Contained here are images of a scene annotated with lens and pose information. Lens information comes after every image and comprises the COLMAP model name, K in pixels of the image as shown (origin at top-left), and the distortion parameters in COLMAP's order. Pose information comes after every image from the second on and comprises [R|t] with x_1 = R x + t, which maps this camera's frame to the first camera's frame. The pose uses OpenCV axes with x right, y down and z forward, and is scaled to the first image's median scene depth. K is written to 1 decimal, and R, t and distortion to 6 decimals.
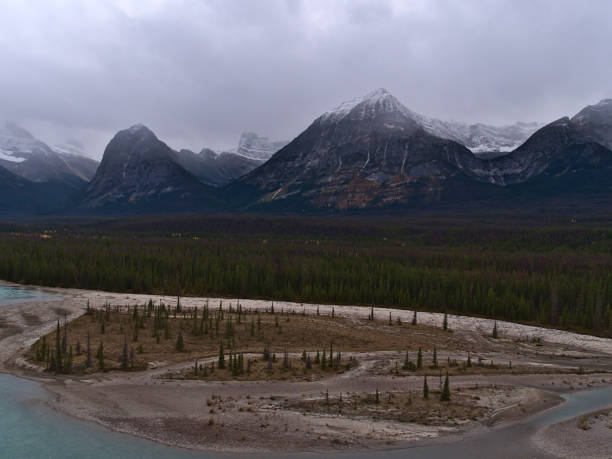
lens RADIAL K [[242.7, 0, 307.2], [0, 242.7, 227.9], [0, 0, 1]] dist [0.004550, 0.000776]
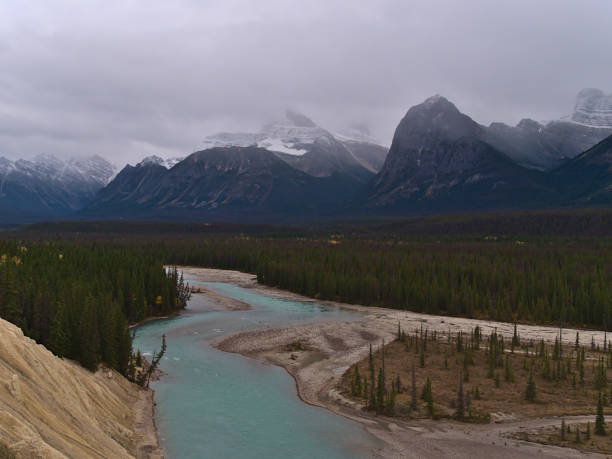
lens RADIAL K [[242.7, 0, 303.5], [0, 242.7, 231.7], [0, 0, 1]] dist [0.004550, 0.000776]
pose [[0.980608, -0.014735, -0.195424, -1.008821], [0.017029, 0.999804, 0.010066, -0.010284], [0.195237, -0.013199, 0.980667, 0.168710]]
